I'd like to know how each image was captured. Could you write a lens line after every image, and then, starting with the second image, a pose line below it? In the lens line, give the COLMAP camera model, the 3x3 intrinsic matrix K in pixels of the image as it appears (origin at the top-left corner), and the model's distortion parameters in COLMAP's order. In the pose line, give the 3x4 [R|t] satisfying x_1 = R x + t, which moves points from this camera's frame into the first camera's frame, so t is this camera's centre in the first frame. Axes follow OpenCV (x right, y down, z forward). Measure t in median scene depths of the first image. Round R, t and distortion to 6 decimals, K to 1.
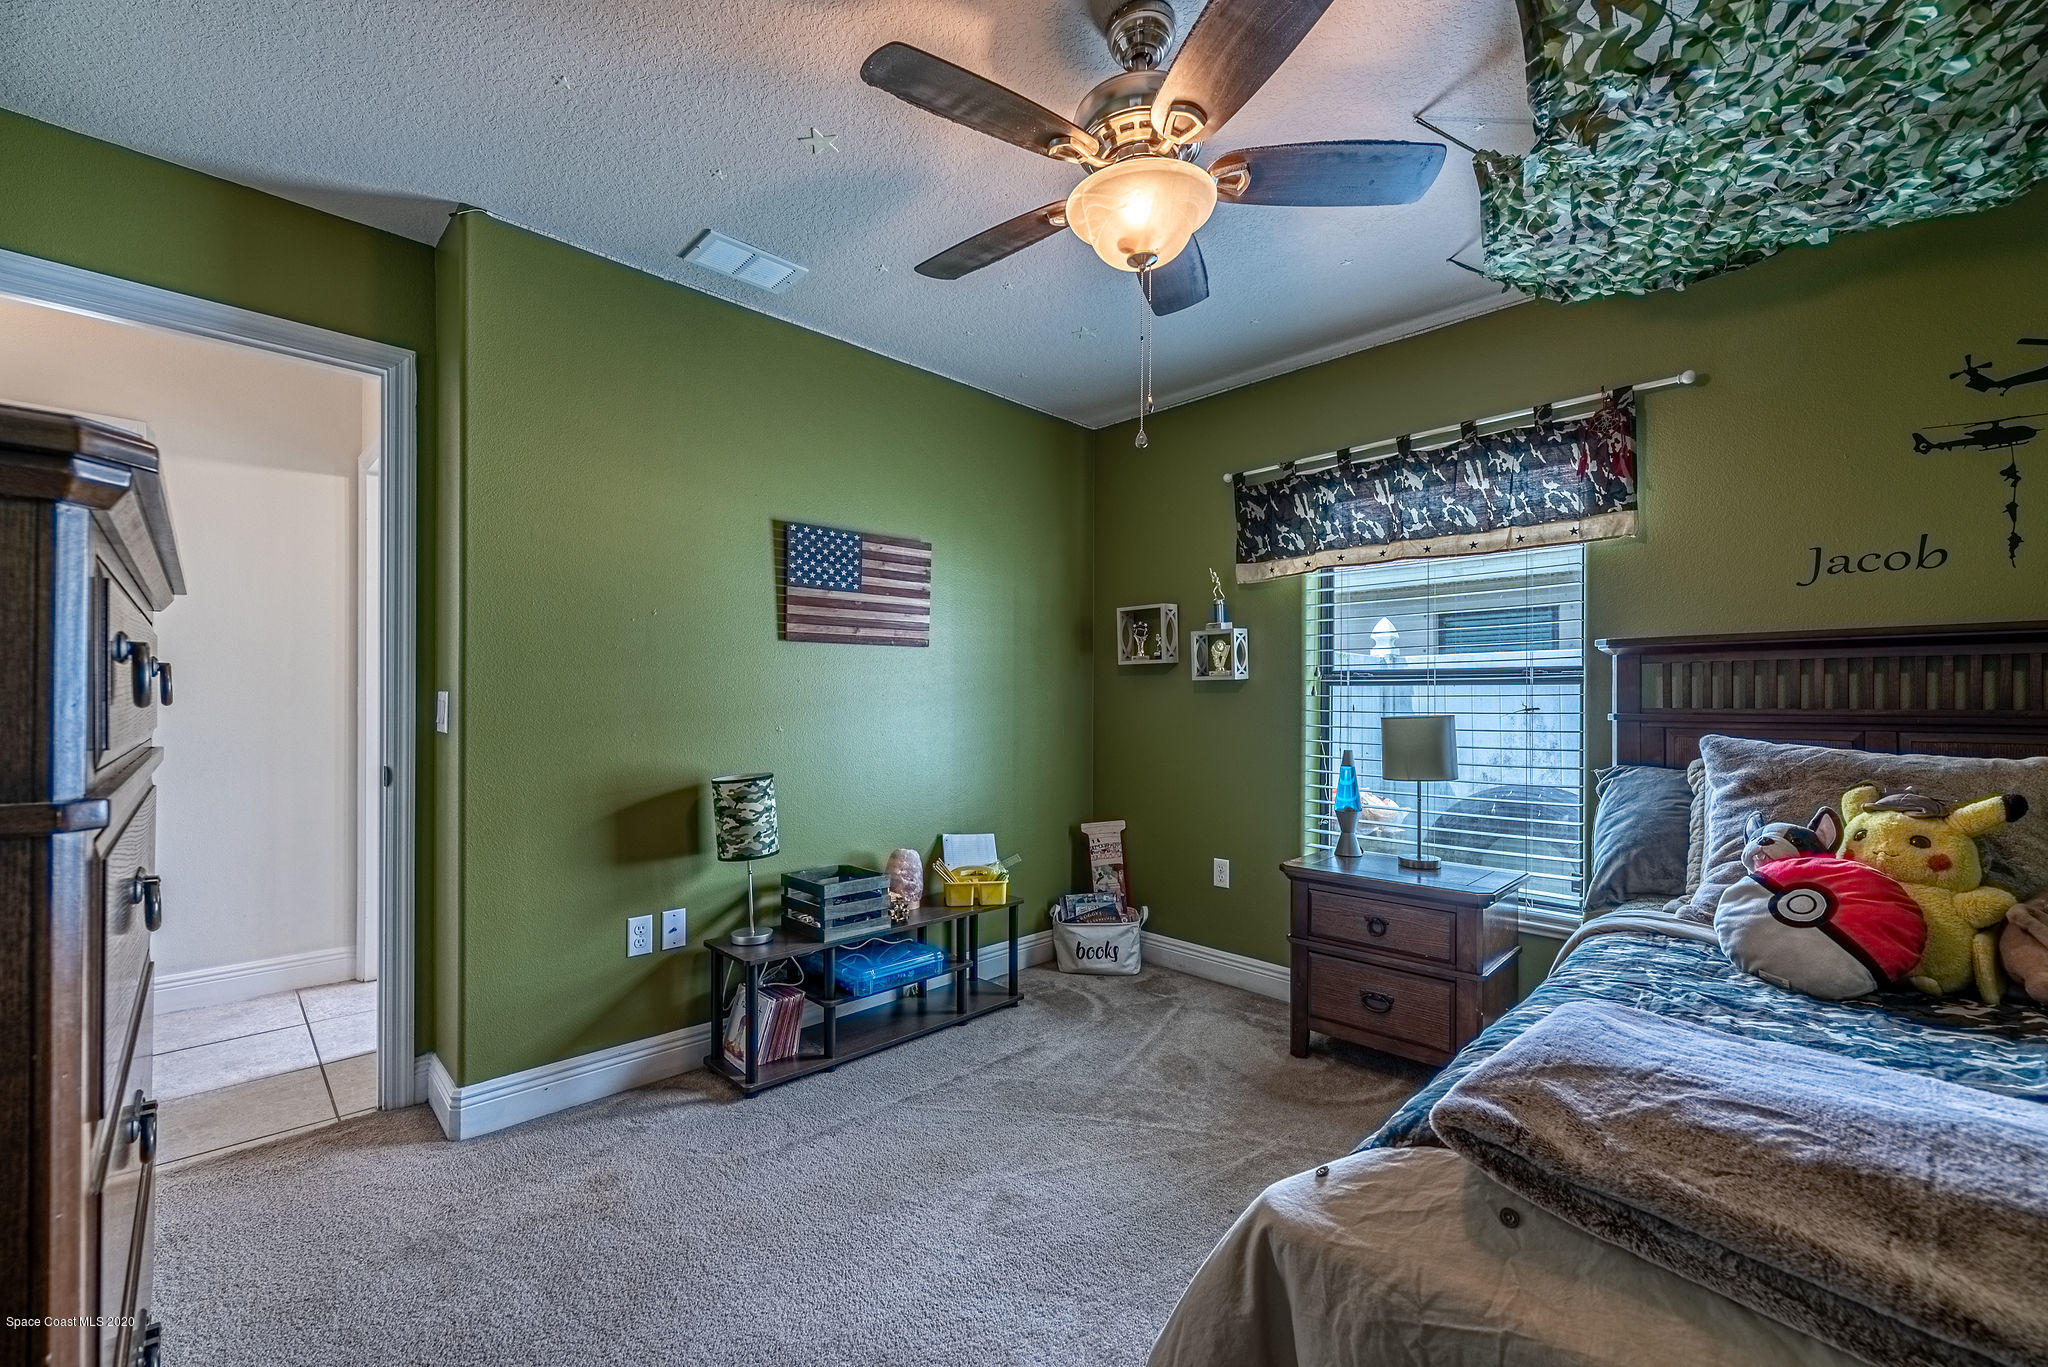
lens RADIAL K [[822.6, 0, 1021.1], [0, 822.6, 688.1], [0, 0, 1]] dist [0.000749, 0.000048]
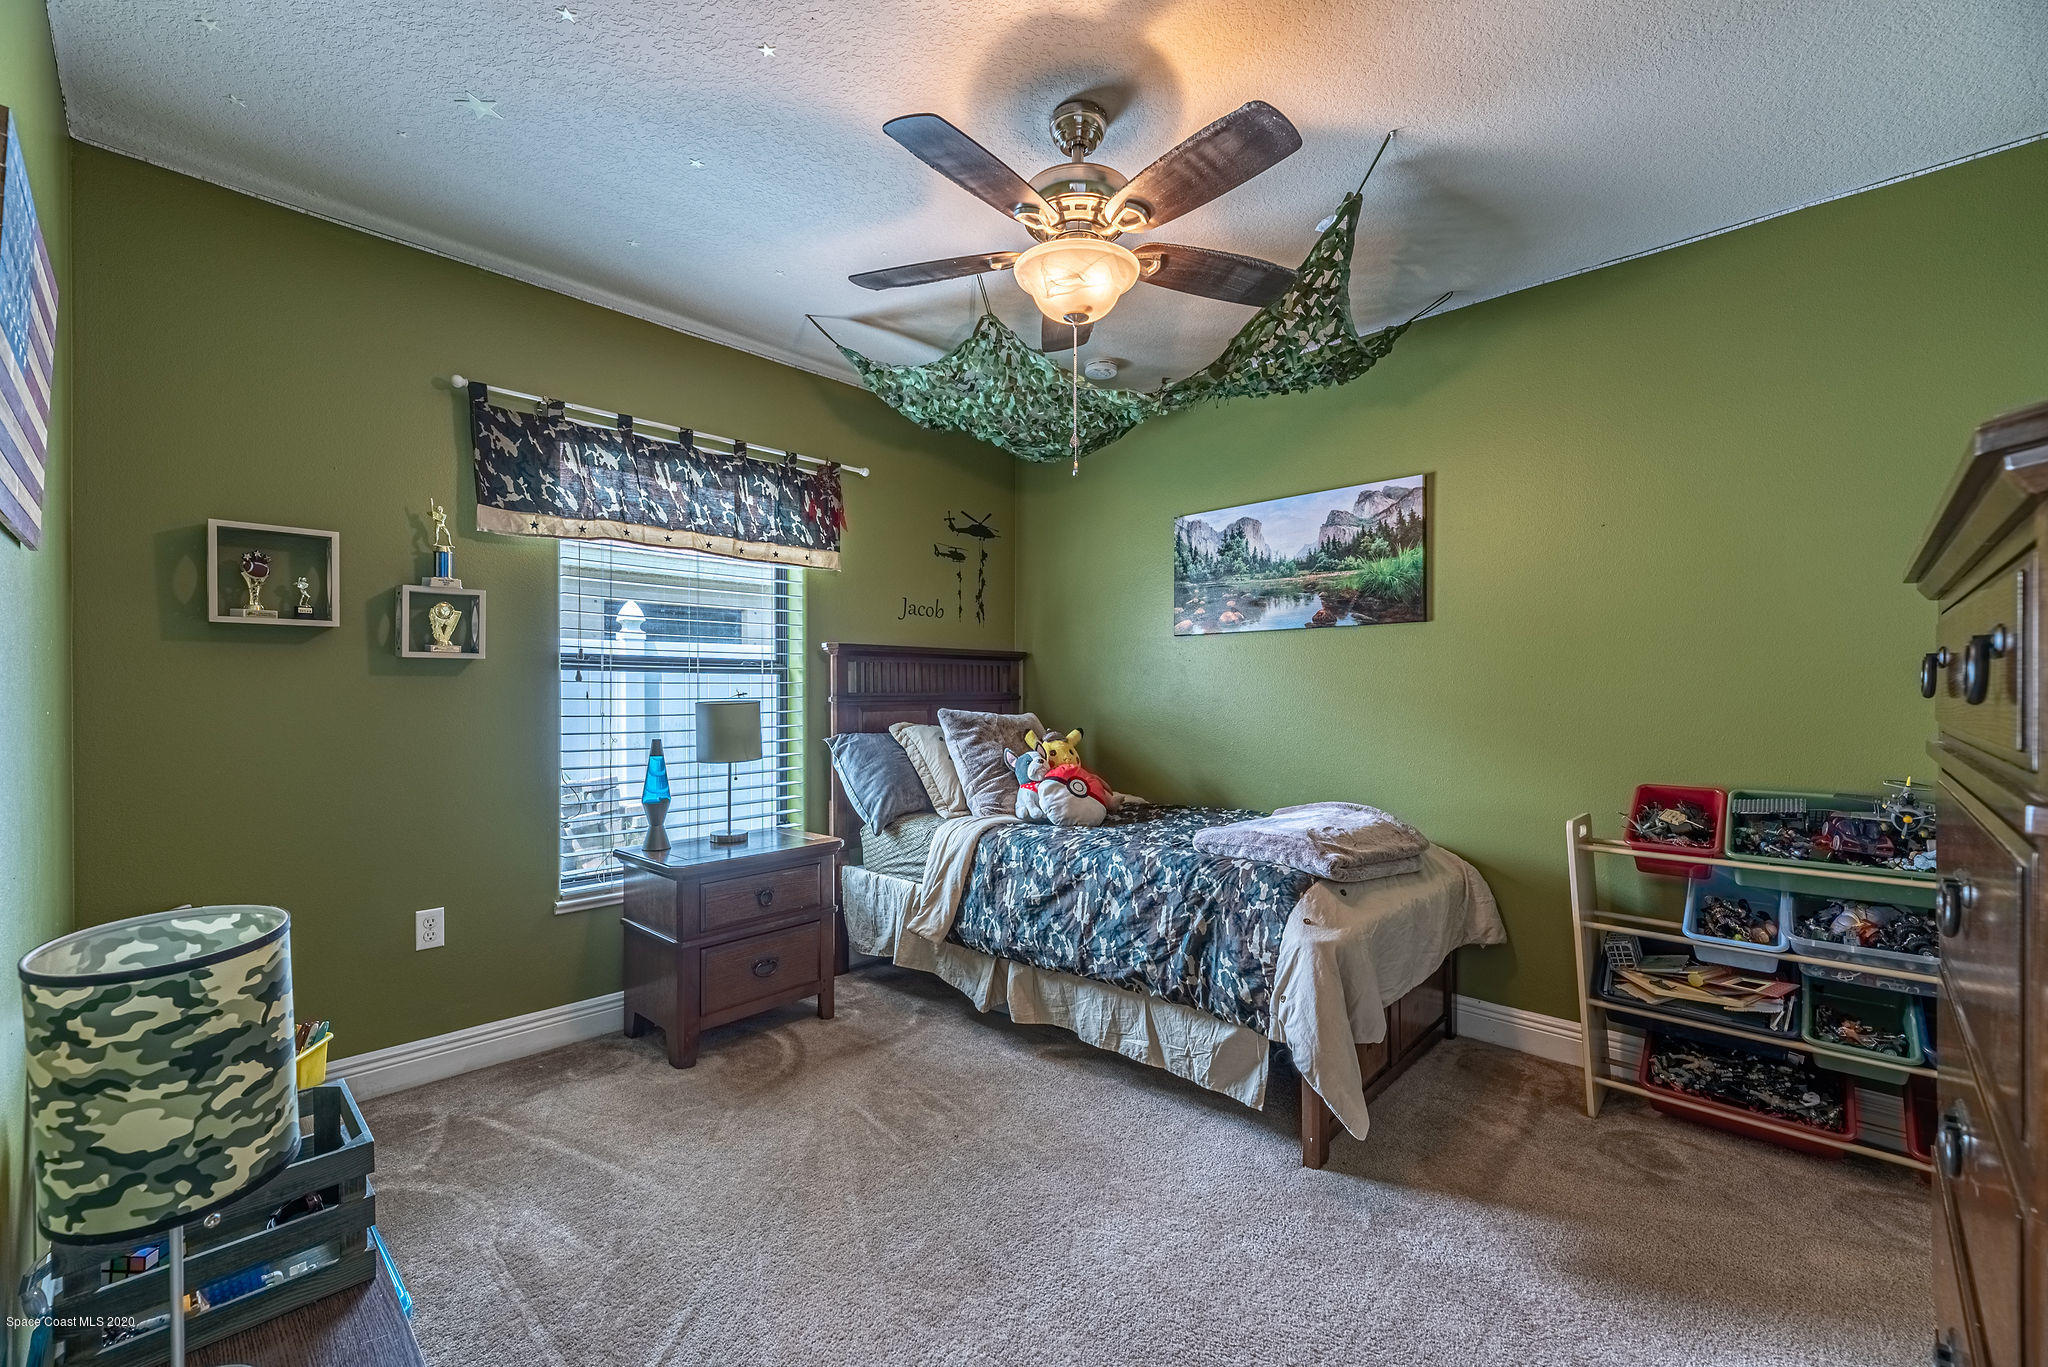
lens RADIAL K [[822.9, 0, 1024.0], [0, 822.9, 683.5], [0, 0, 1]] dist [-0.001603, -0.000063]
pose [[-0.012955, 0.004319, 0.999907, -0.551008], [-0.017629, 0.999834, -0.004547, 0.007463], [-0.999761, -0.017686, -0.012876, 0.576095]]
